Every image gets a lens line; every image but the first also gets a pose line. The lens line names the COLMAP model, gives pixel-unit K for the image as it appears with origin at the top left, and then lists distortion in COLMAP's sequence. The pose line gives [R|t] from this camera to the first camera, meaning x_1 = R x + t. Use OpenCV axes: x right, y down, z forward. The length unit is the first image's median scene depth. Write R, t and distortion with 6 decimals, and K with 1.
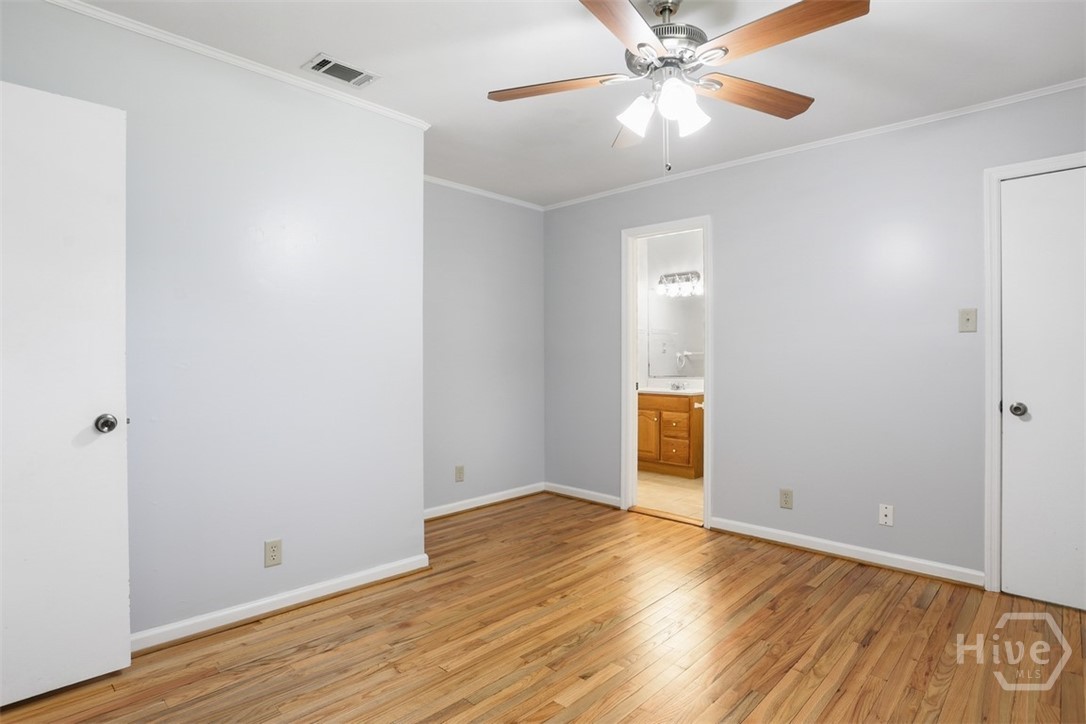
lens RADIAL K [[563.3, 0, 529.3], [0, 563.3, 360.3], [0, 0, 1]] dist [-0.076721, 0.041428]
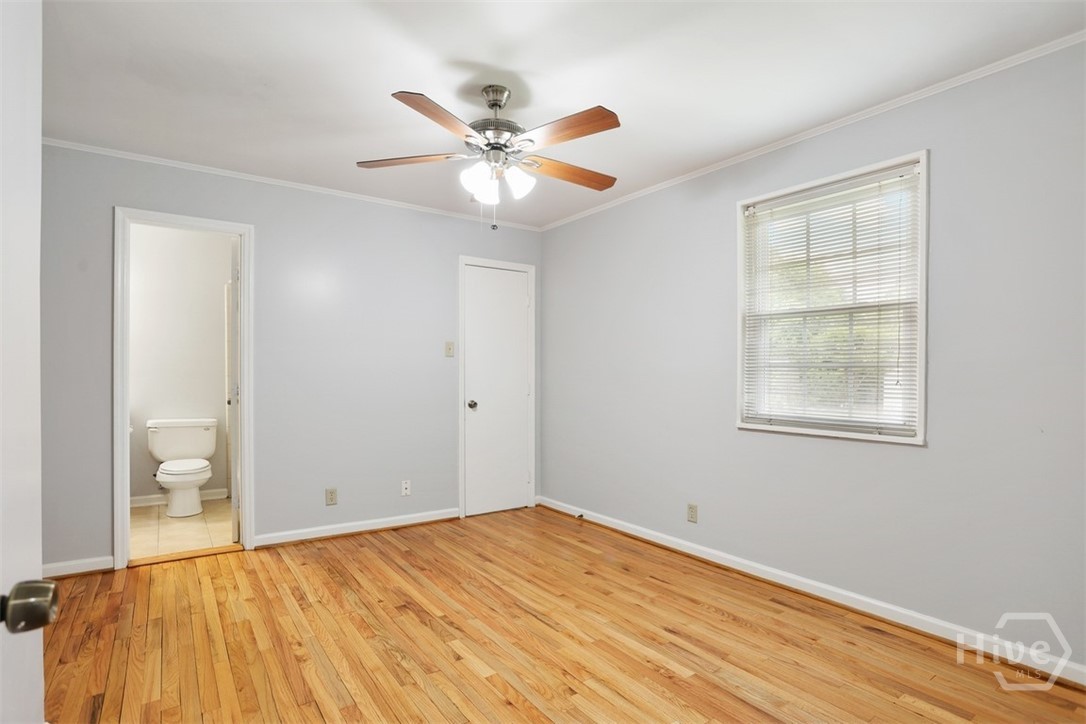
lens RADIAL K [[545.6, 0, 546.8], [0, 545.6, 362.2], [0, 0, 1]] dist [-0.072565, 0.033509]
pose [[0.181298, 0.021052, 0.983203, -0.660041], [0.000850, 0.999767, -0.021564, -0.001745], [-0.983428, 0.004745, 0.181238, 0.435760]]
